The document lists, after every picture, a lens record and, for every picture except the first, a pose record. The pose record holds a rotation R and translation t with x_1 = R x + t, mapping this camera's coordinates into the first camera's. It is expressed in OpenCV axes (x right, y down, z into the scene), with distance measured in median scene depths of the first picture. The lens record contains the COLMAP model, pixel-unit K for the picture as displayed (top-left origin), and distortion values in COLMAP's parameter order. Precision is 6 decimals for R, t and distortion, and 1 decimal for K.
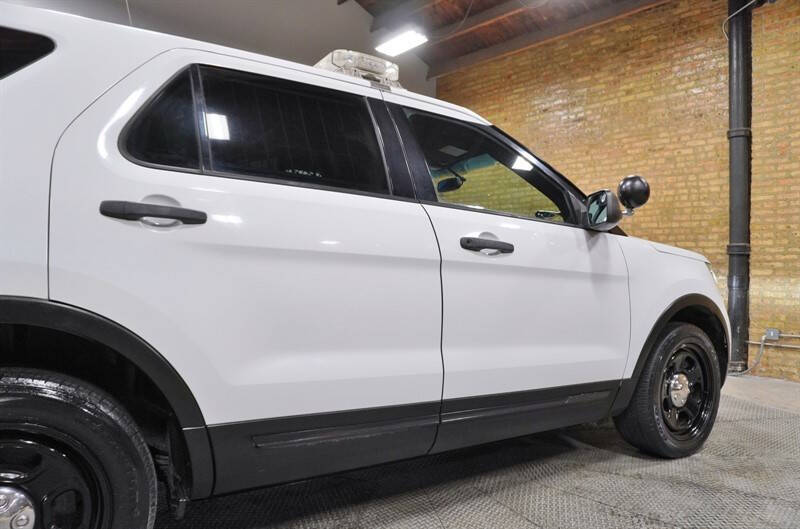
lens RADIAL K [[551.0, 0, 410.8], [0, 551.0, 263.5], [0, 0, 1]] dist [-0.040188, 0.042200]
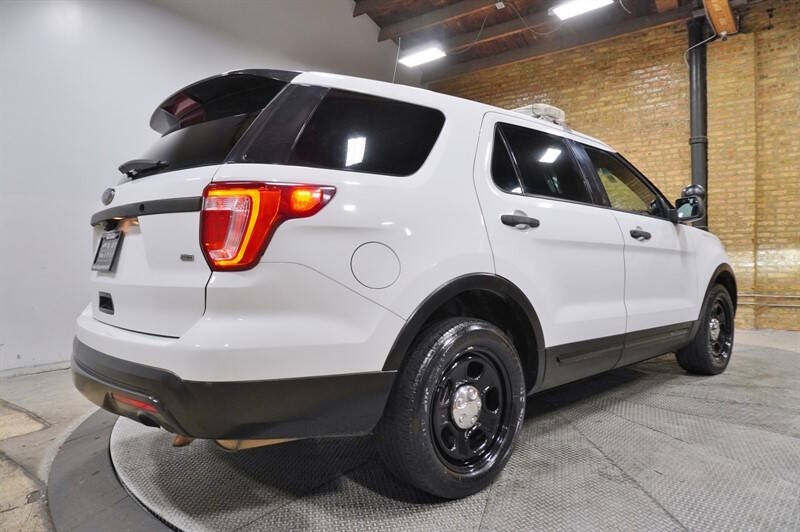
lens RADIAL K [[551.0, 0, 410.8], [0, 551.0, 265.0], [0, 0, 1]] dist [-0.040188, 0.042200]
pose [[0.985666, -0.033897, 0.165268, -0.279415], [0.029130, 0.999089, 0.031182, -0.005307], [-0.166174, -0.025920, 0.985756, -0.155409]]
